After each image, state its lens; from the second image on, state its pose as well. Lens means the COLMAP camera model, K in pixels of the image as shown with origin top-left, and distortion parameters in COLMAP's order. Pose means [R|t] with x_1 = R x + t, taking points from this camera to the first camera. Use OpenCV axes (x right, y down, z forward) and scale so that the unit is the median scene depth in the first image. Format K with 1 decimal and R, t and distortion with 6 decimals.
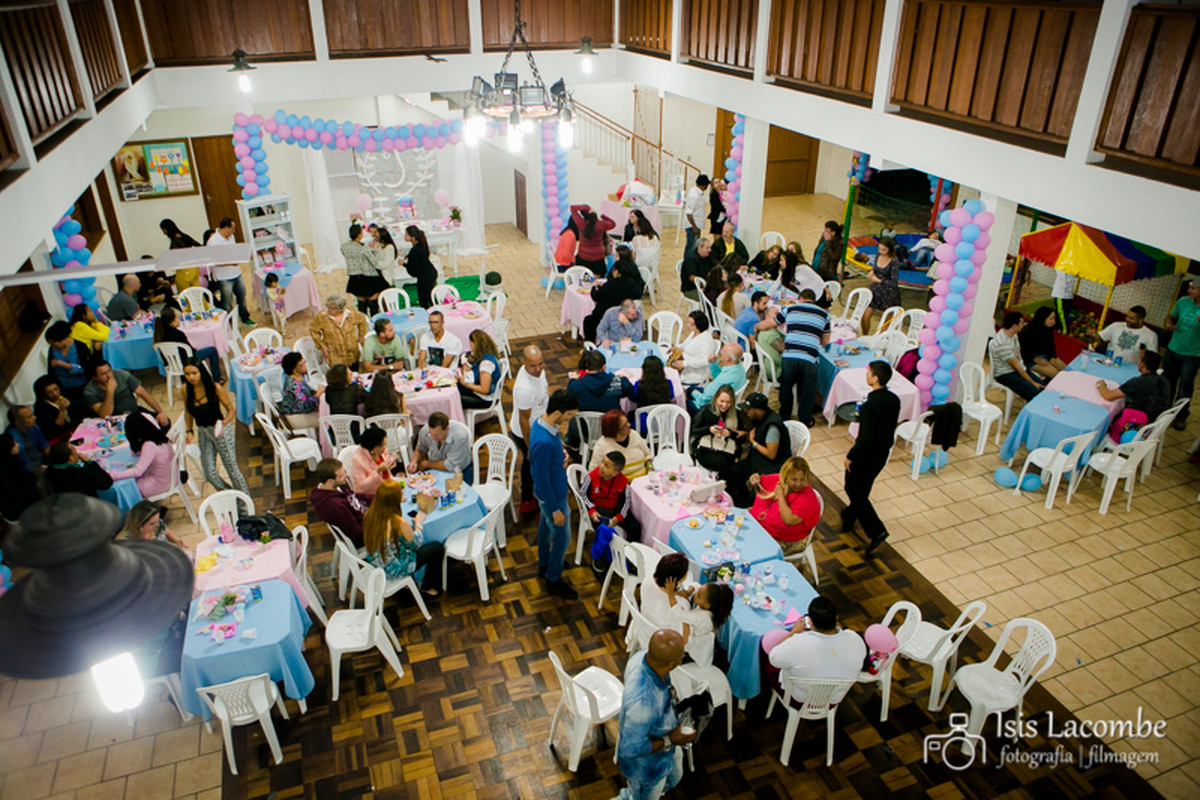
lens RADIAL K [[825.7, 0, 600.0], [0, 825.7, 400.0], [0, 0, 1]] dist [-0.115907, 0.072762]
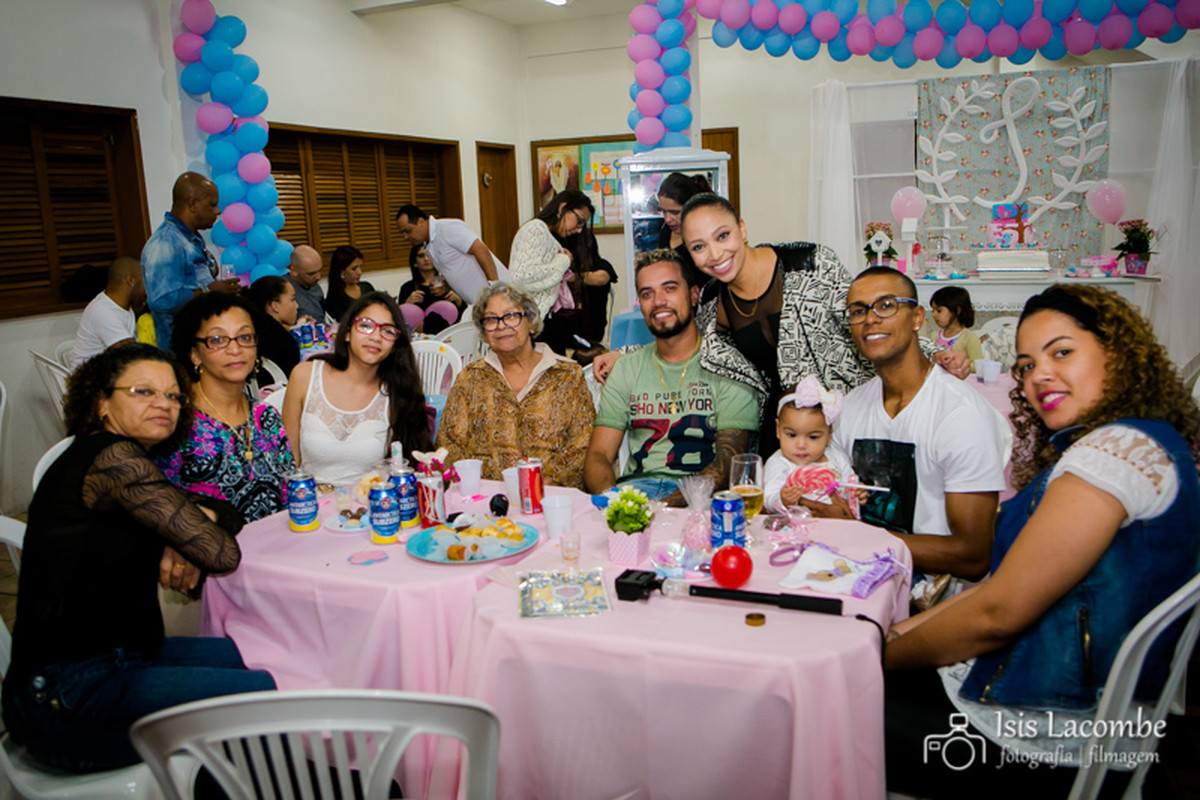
lens RADIAL K [[992.6, 0, 600.0], [0, 992.6, 400.0], [0, 0, 1]] dist [-0.036653, 0.013109]
pose [[0.765770, 0.092006, -0.636499, -0.063854], [-0.260968, 0.949021, -0.176788, -0.006466], [0.587786, 0.301485, 0.750743, 0.495234]]
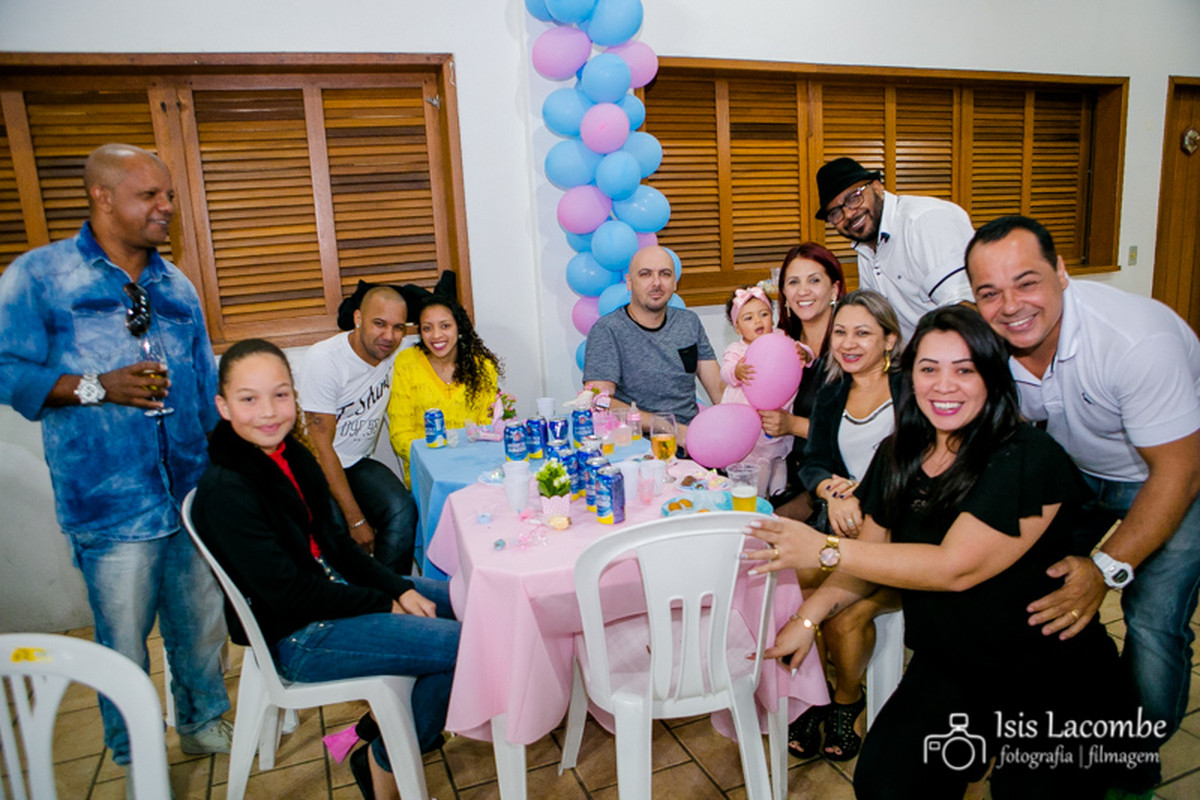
lens RADIAL K [[825.7, 0, 600.0], [0, 825.7, 400.0], [0, 0, 1]] dist [-0.115907, 0.072762]
pose [[0.027753, 0.209191, -0.977481, -0.233701], [-0.414834, 0.892089, 0.179138, -0.111783], [0.909474, 0.400521, 0.111537, 0.700231]]
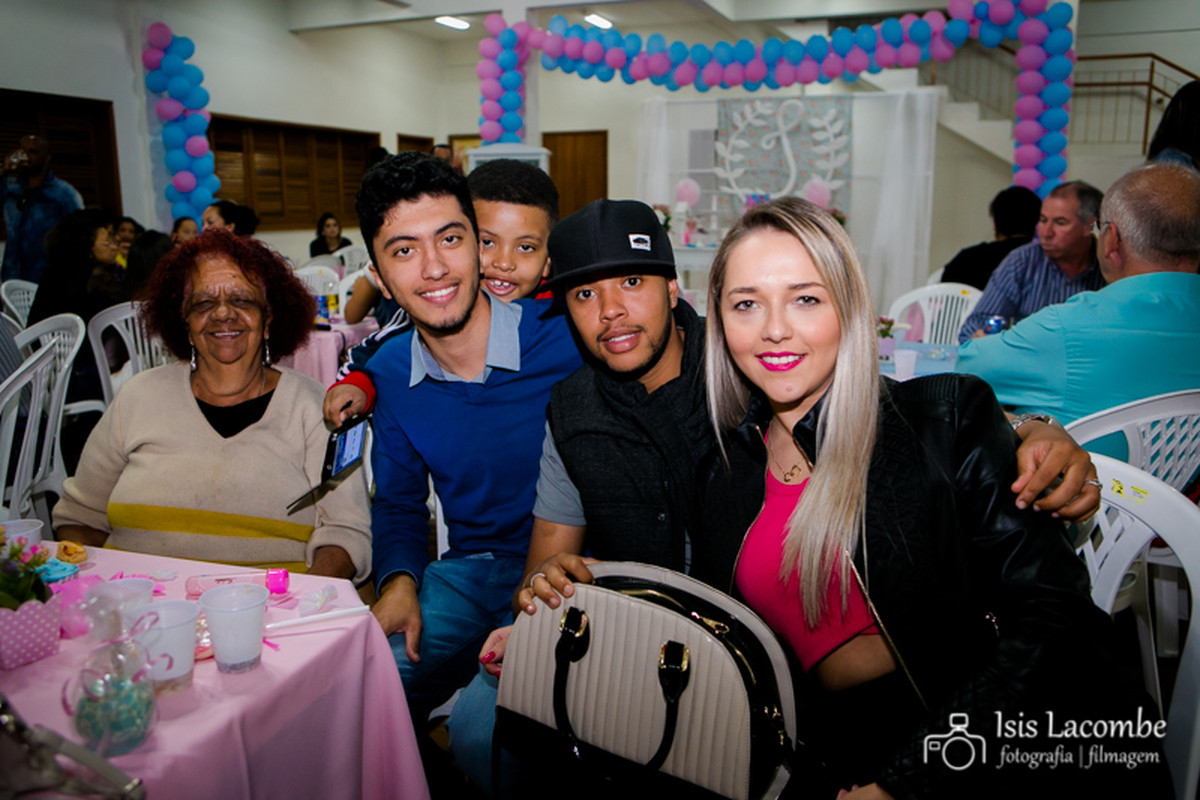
lens RADIAL K [[939.4, 0, 600.0], [0, 939.4, 400.0], [0, 0, 1]] dist [-0.038761, 0.000765]
pose [[0.760191, 0.133604, -0.635814, 0.104354], [-0.300009, 0.940231, -0.161125, 0.023553], [0.576285, 0.313236, 0.754837, 0.461633]]
